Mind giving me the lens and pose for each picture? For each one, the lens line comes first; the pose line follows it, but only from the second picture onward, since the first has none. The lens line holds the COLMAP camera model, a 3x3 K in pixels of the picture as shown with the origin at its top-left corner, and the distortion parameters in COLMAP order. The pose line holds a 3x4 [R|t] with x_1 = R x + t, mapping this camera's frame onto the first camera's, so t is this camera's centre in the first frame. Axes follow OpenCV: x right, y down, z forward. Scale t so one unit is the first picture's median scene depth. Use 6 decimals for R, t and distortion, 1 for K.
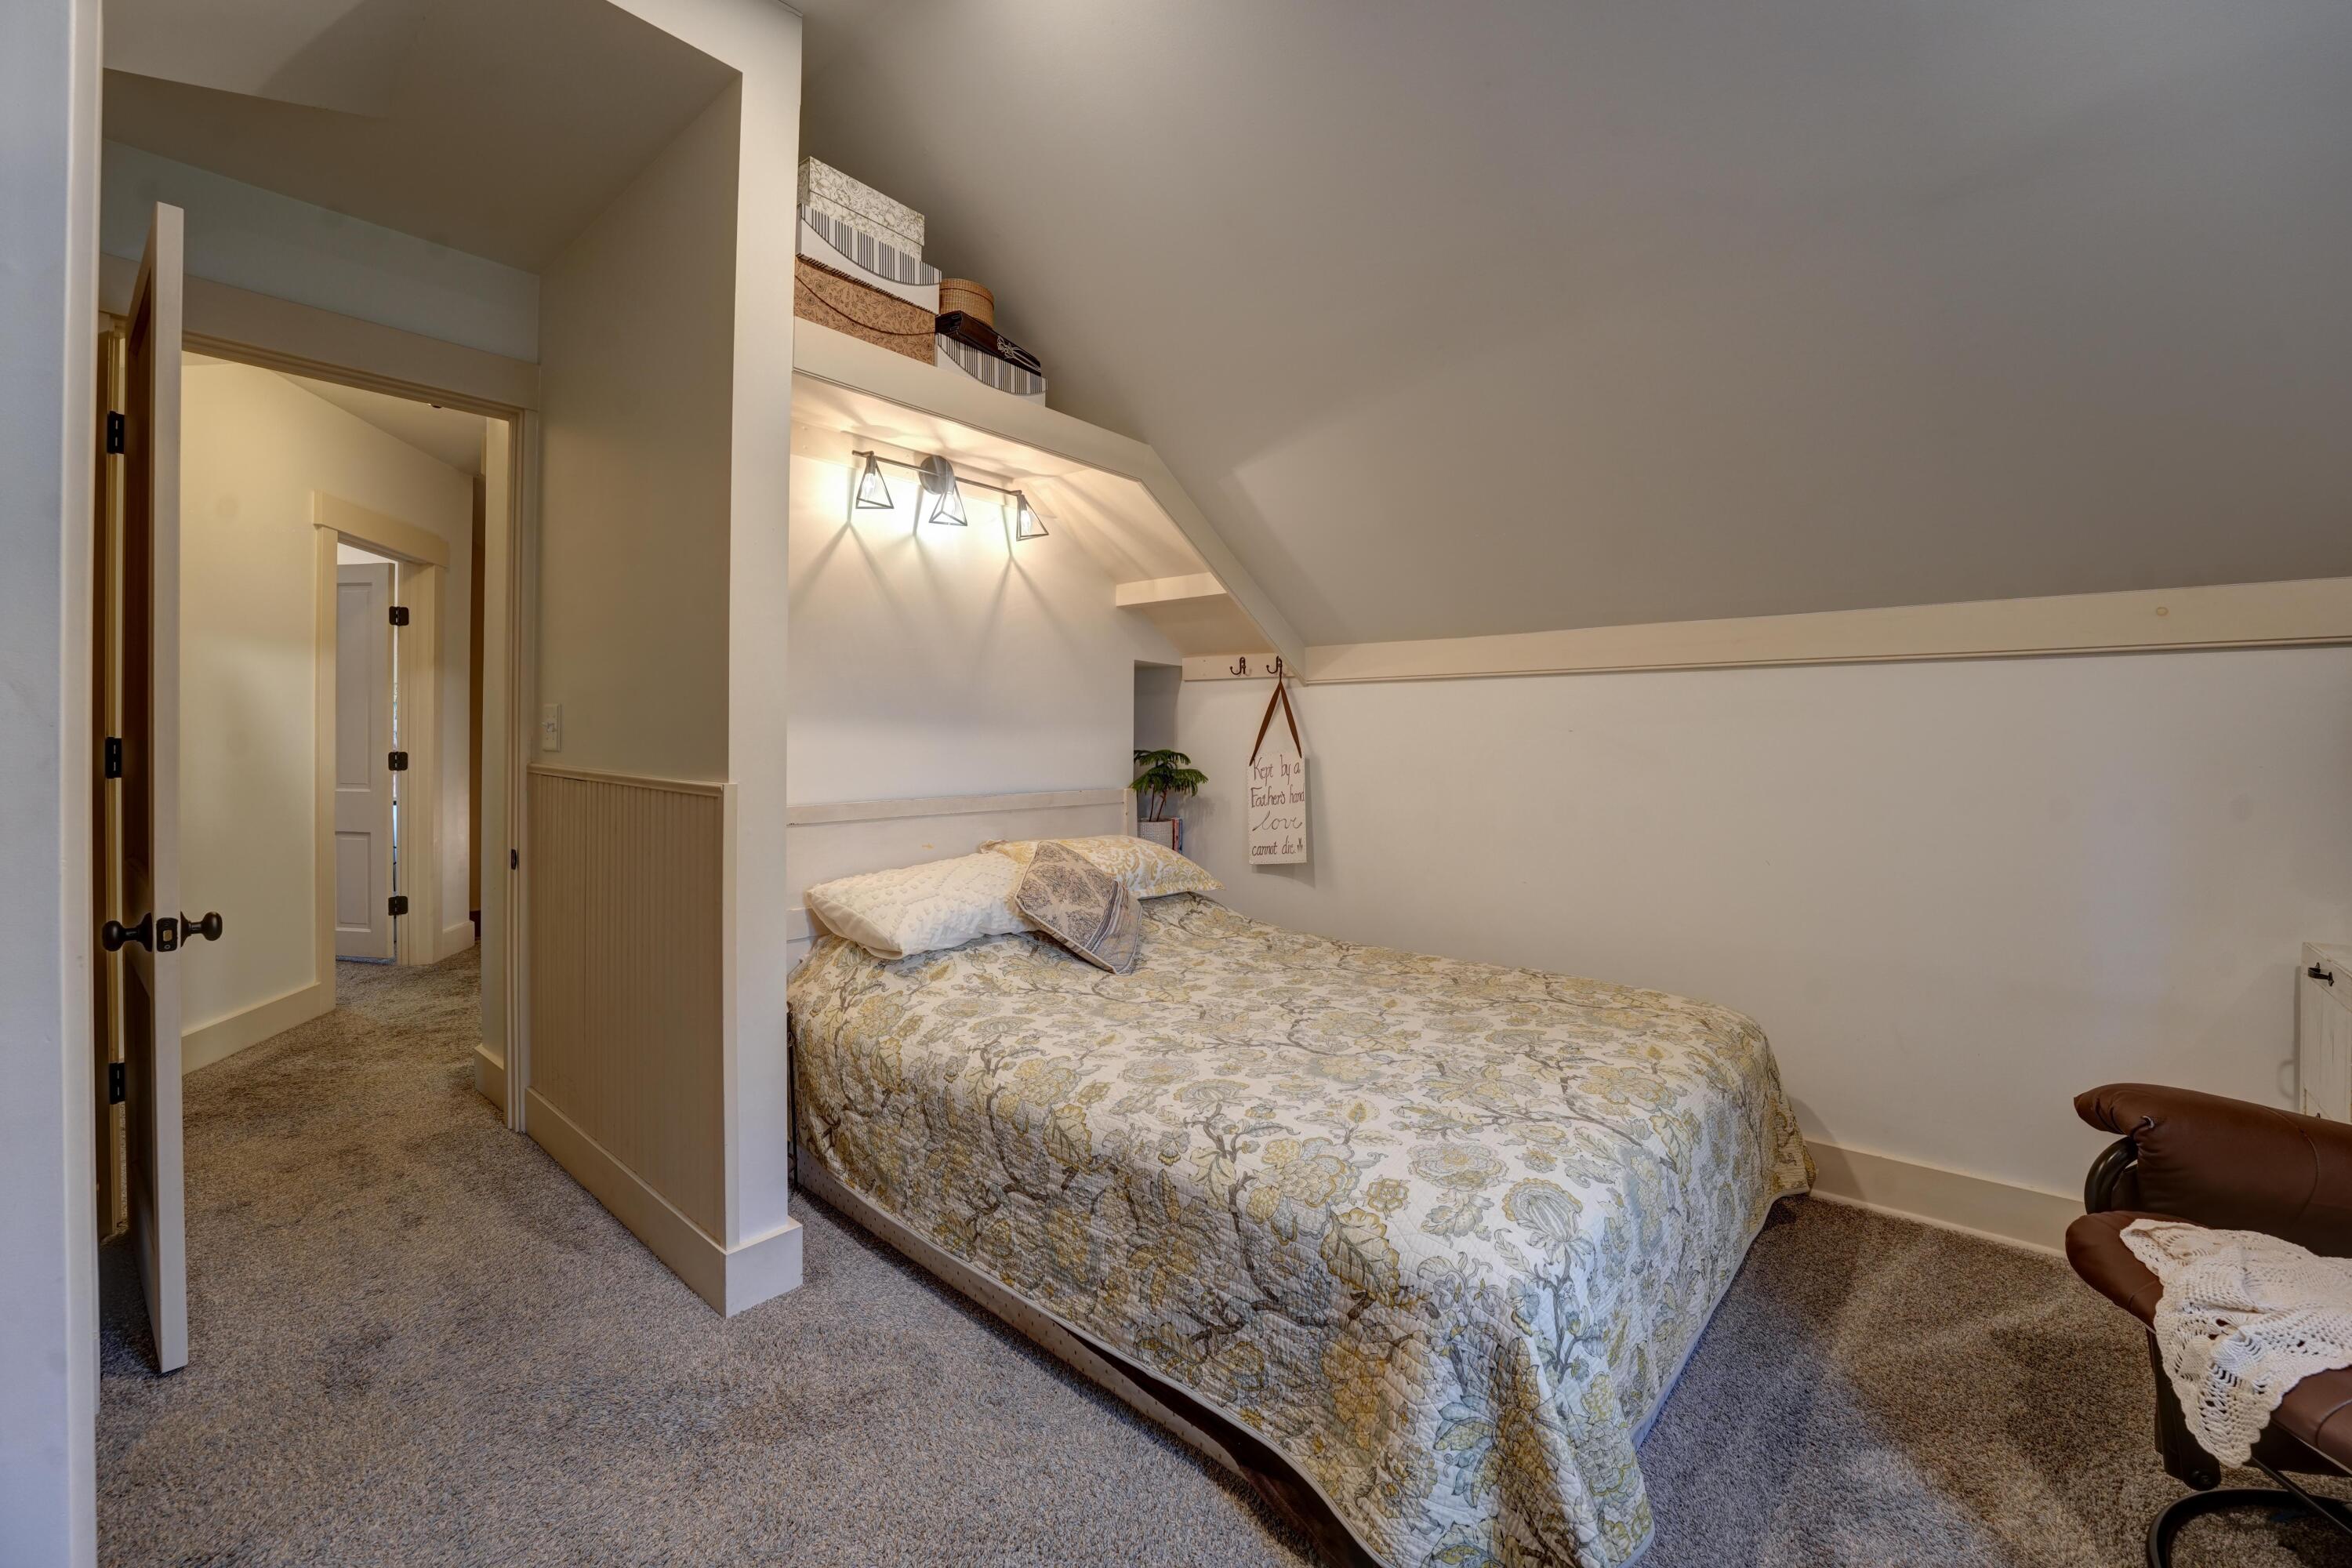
lens RADIAL K [[961.8, 0, 1178.5], [0, 961.8, 764.3], [0, 0, 1]] dist [-0.032858, 0.005593]
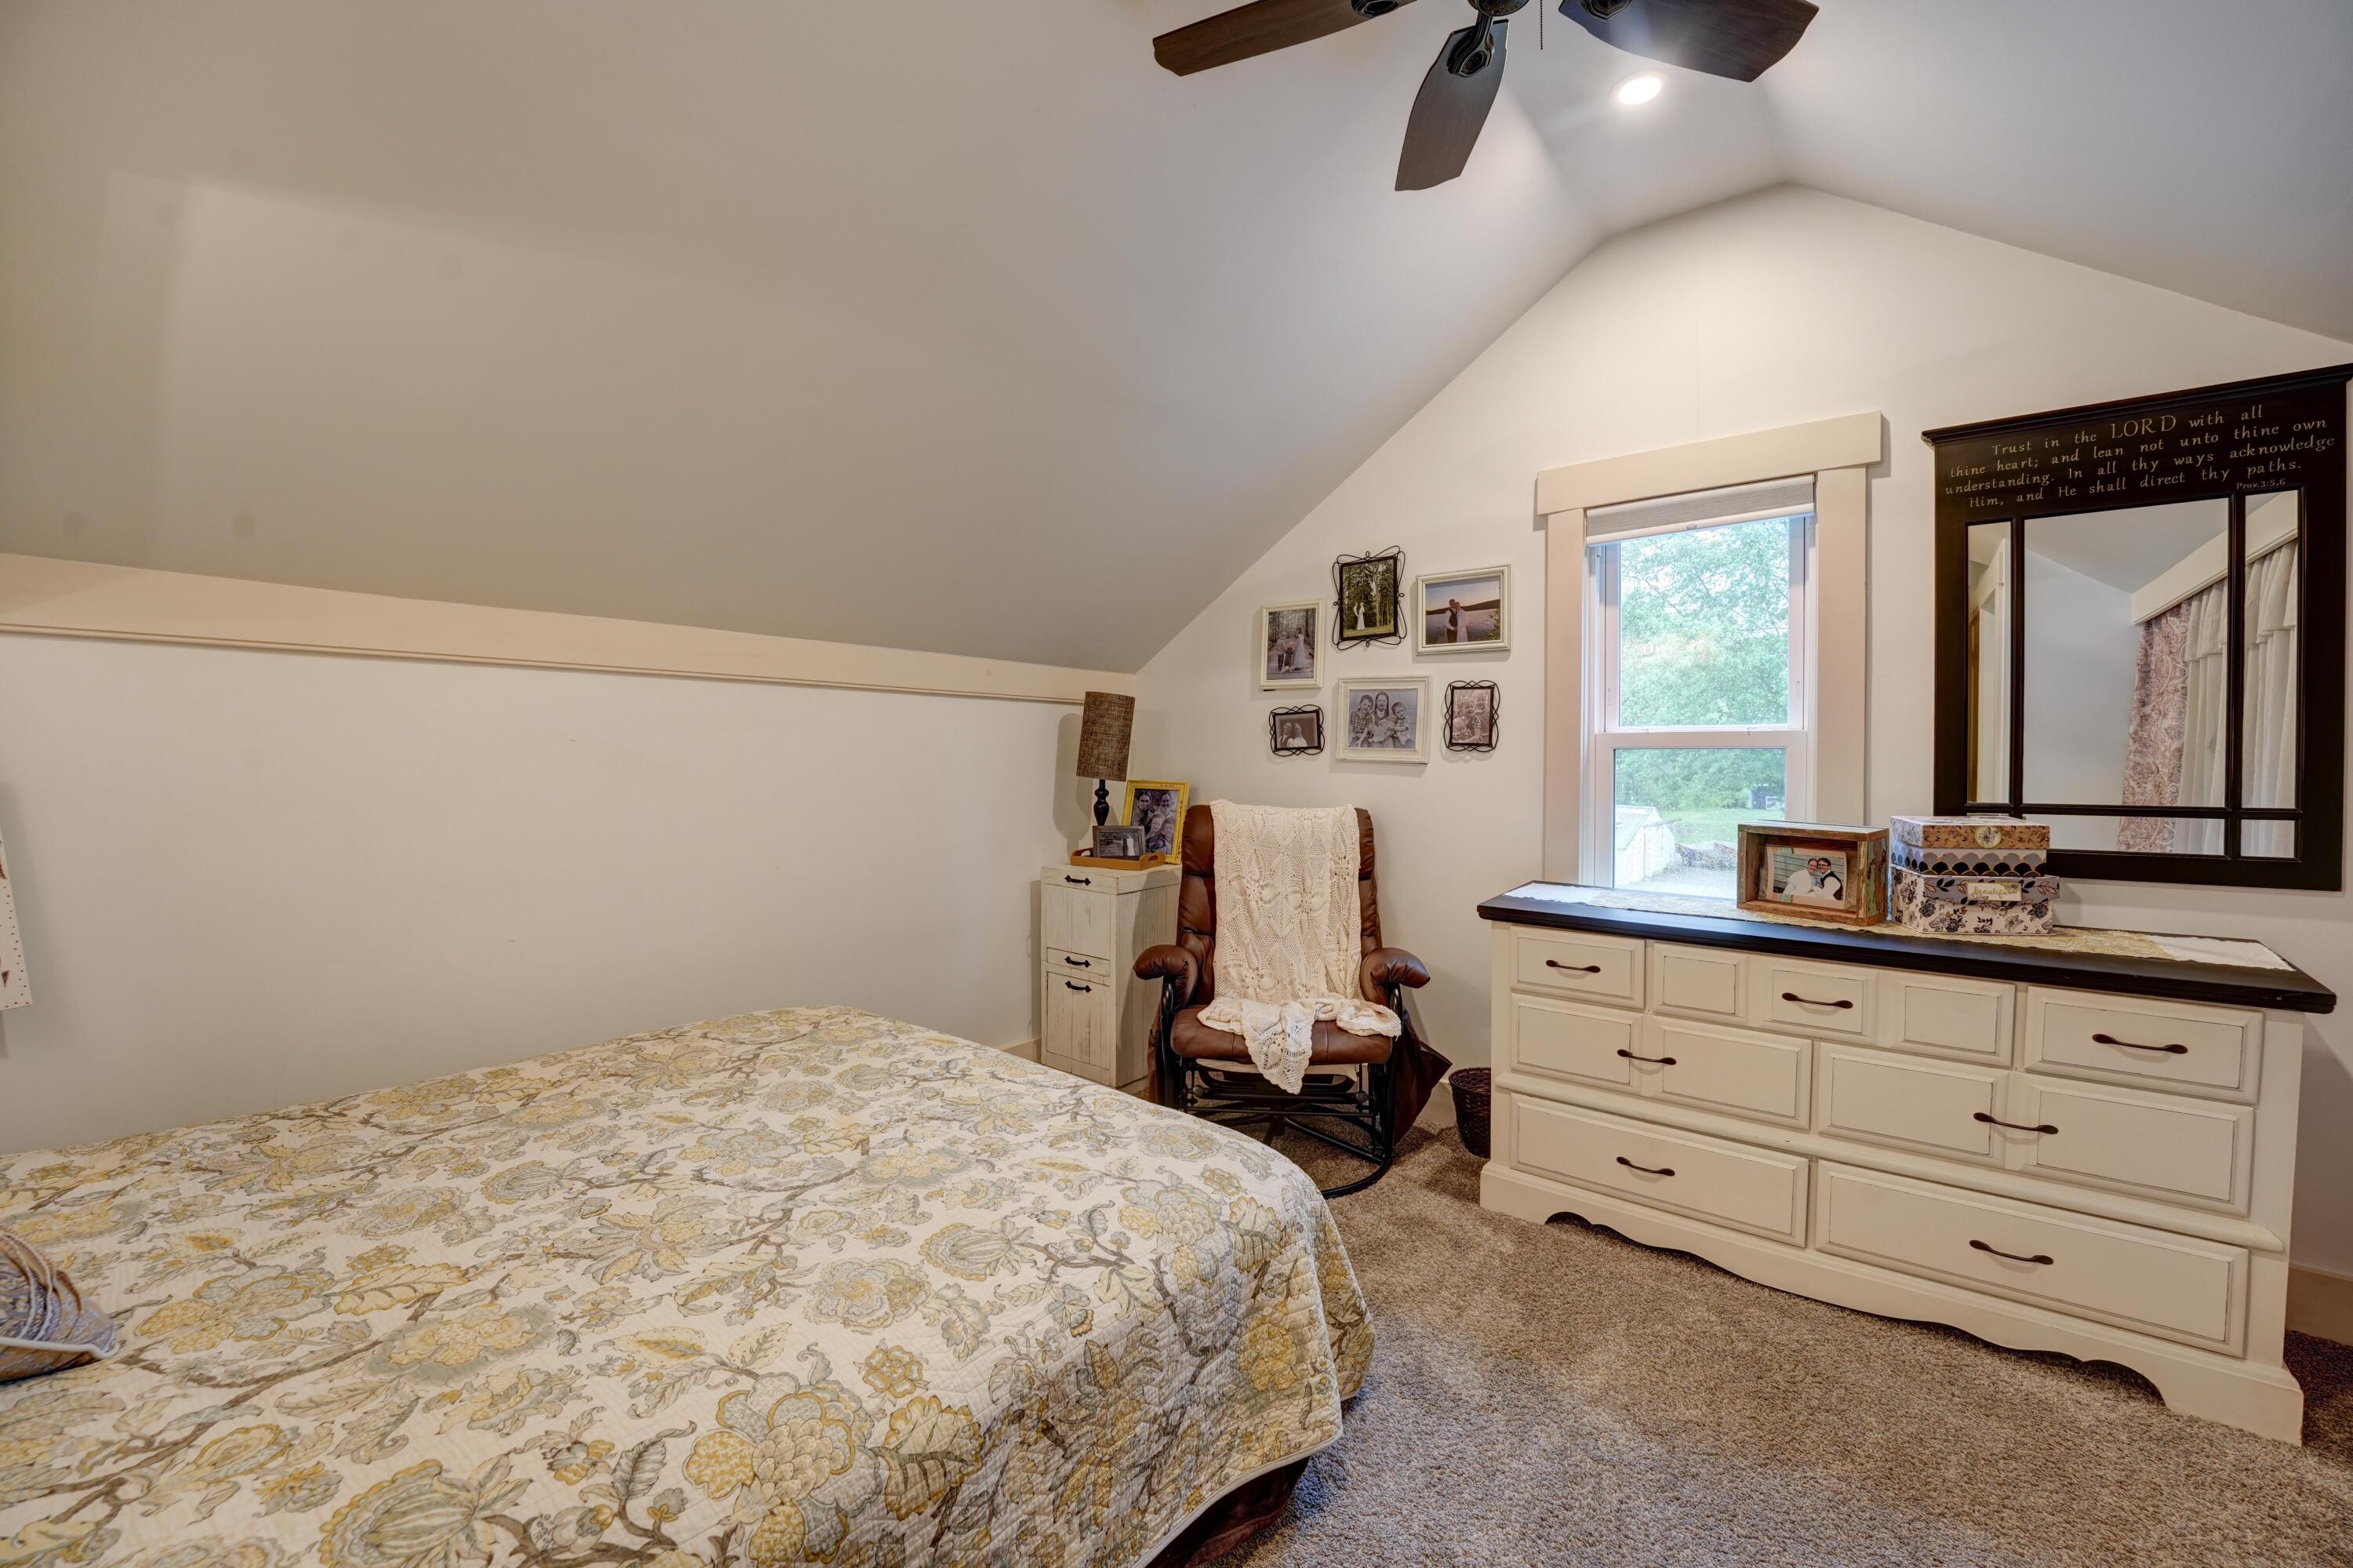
lens RADIAL K [[962.3, 0, 1176.4], [0, 962.3, 778.2], [0, 0, 1]] dist [-0.032858, 0.005593]
pose [[-0.047693, -0.030897, 0.998384, -0.691791], [0.011854, 0.999434, 0.031496, -0.036111], [-0.998792, 0.013337, -0.047300, 0.886144]]
